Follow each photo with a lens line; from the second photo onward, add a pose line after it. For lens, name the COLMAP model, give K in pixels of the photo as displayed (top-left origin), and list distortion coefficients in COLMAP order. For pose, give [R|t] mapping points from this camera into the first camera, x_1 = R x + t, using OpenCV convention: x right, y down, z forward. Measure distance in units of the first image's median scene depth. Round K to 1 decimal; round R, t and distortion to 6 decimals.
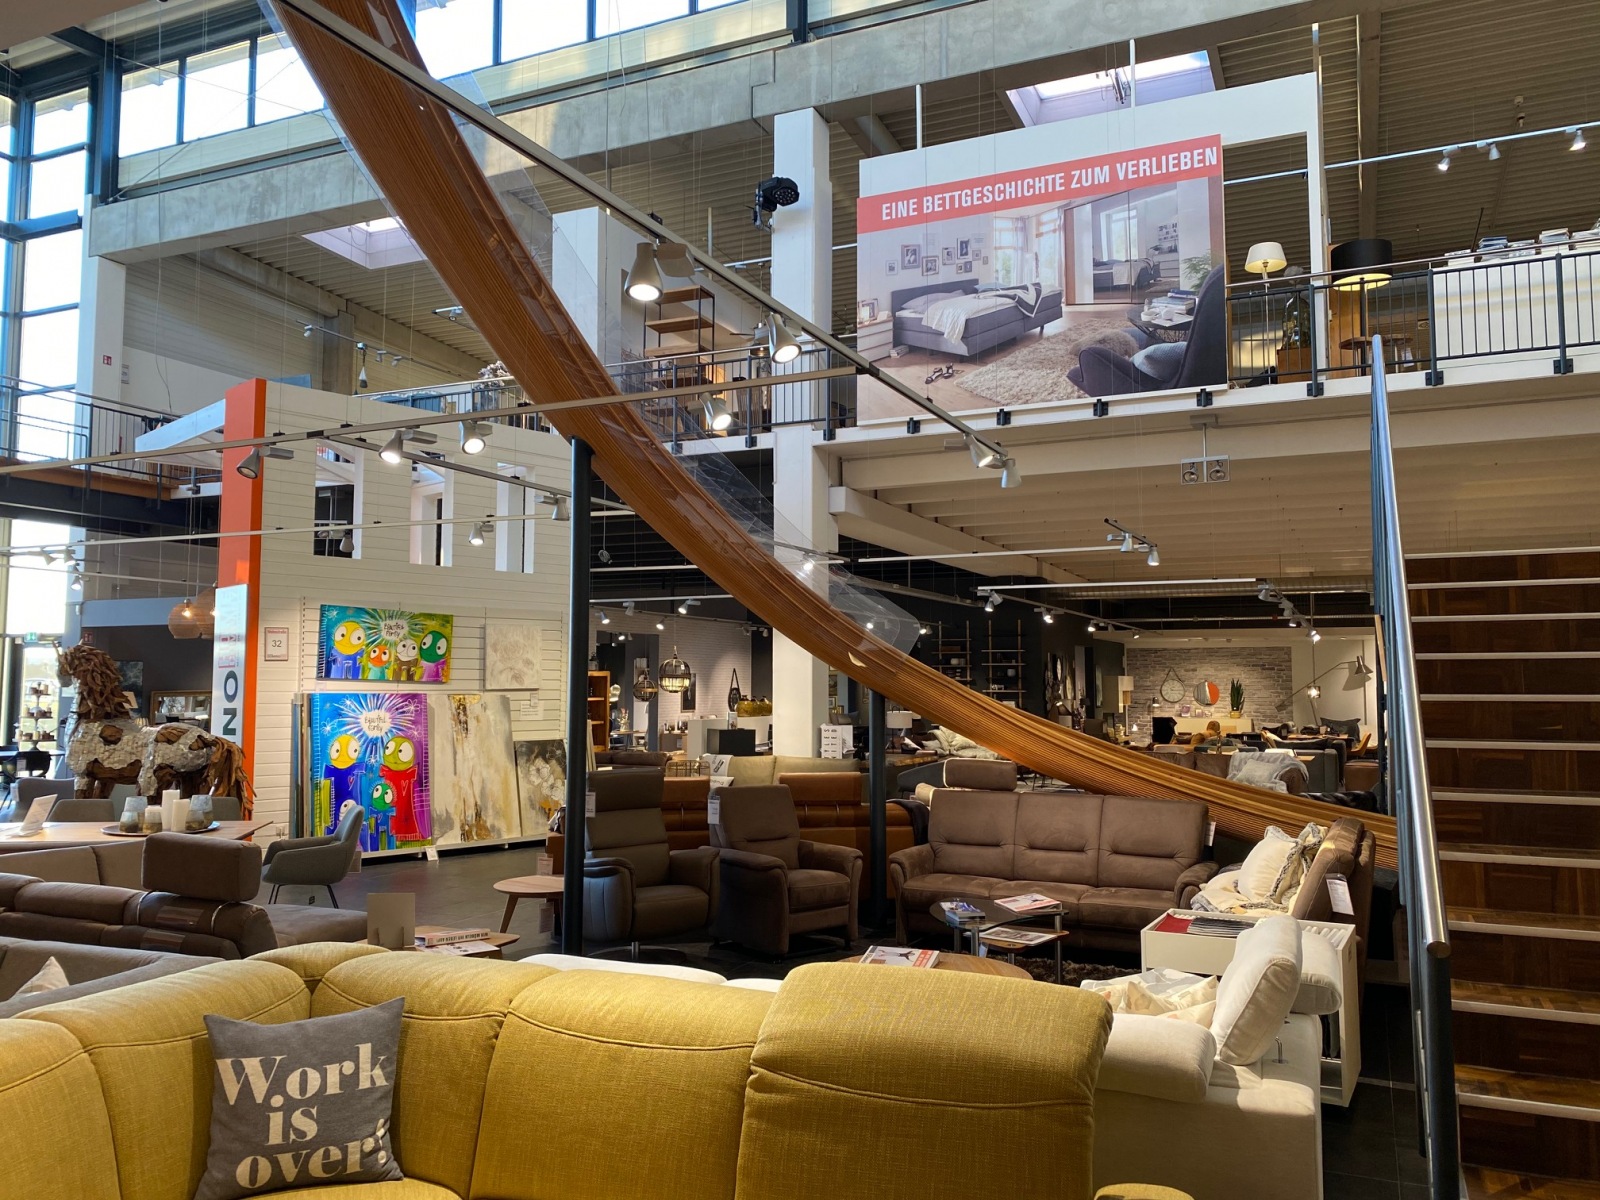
lens RADIAL K [[1233.2, 0, 817.8], [0, 1233.2, 567.2], [0, 0, 1]] dist [0.029924, -0.025230]
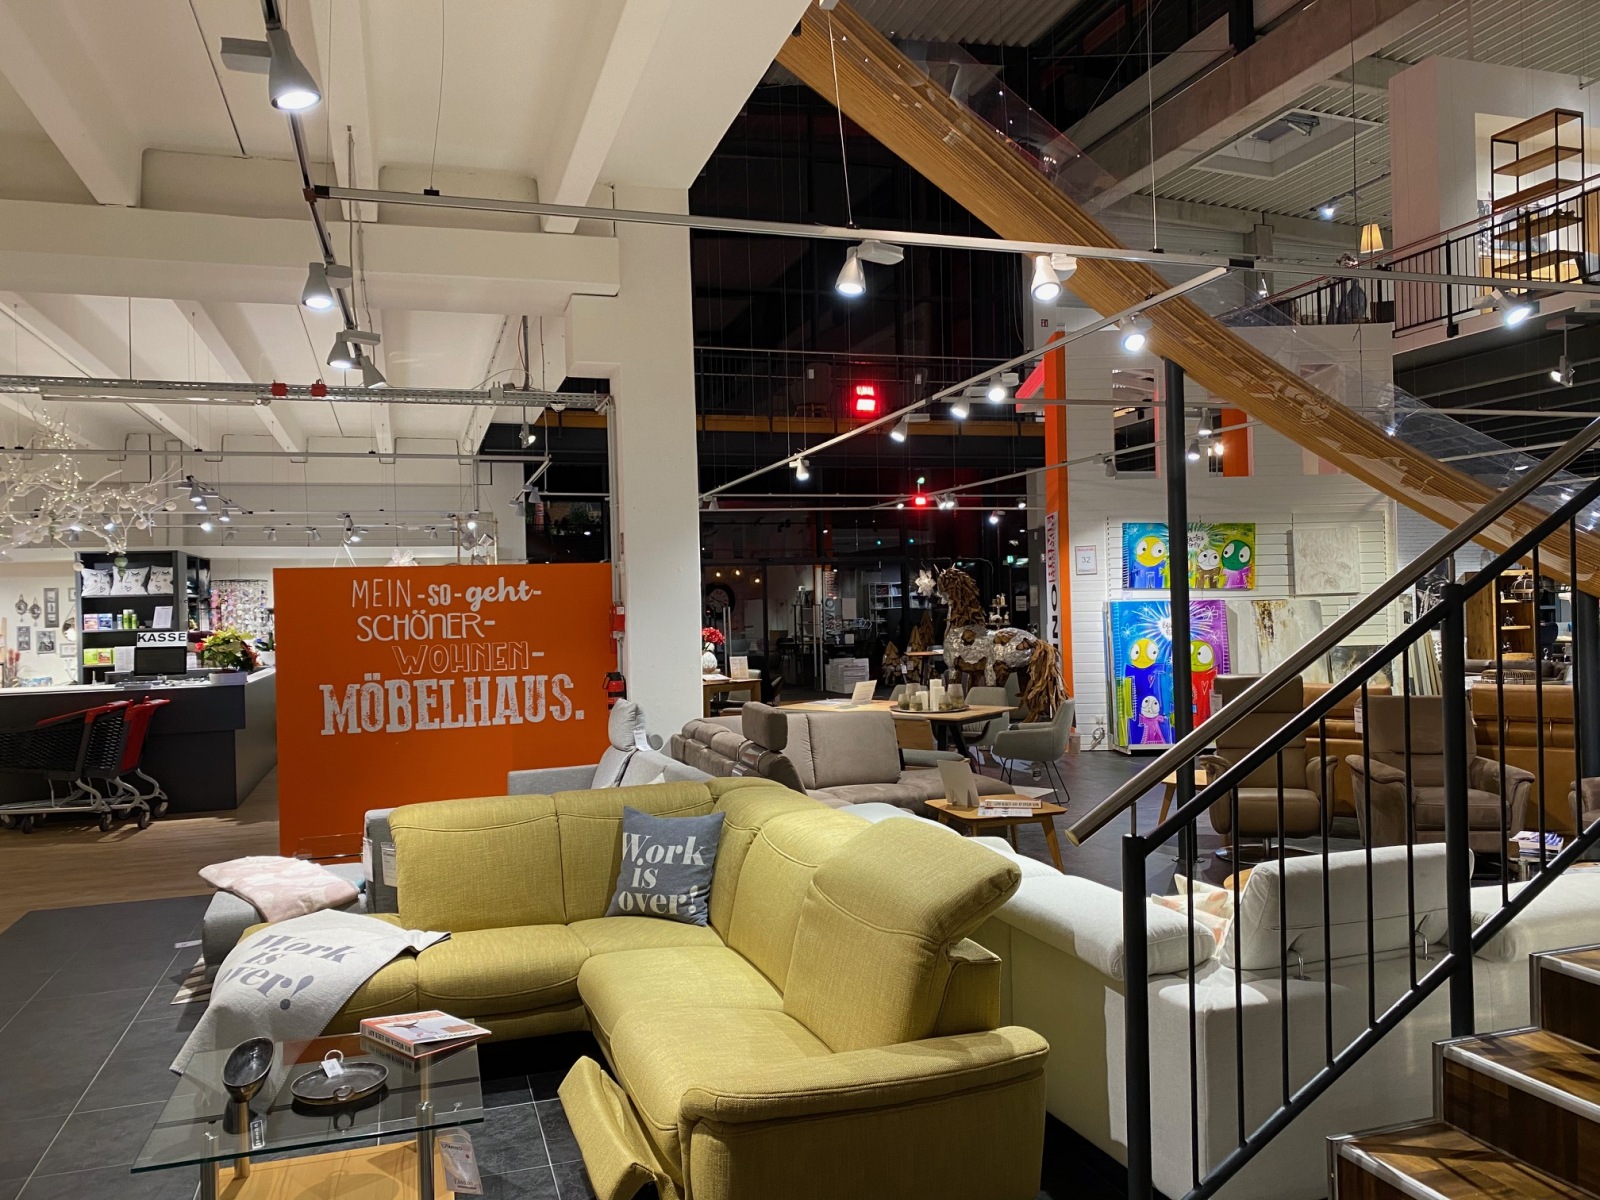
lens RADIAL K [[1233.2, 0, 804.6], [0, 1233.2, 603.2], [0, 0, 1]] dist [0.029924, -0.025230]
pose [[0.674174, -0.018365, -0.738344, 0.226461], [0.094850, 0.993566, 0.061894, 0.006224], [0.732456, -0.111759, 0.671578, 0.034033]]
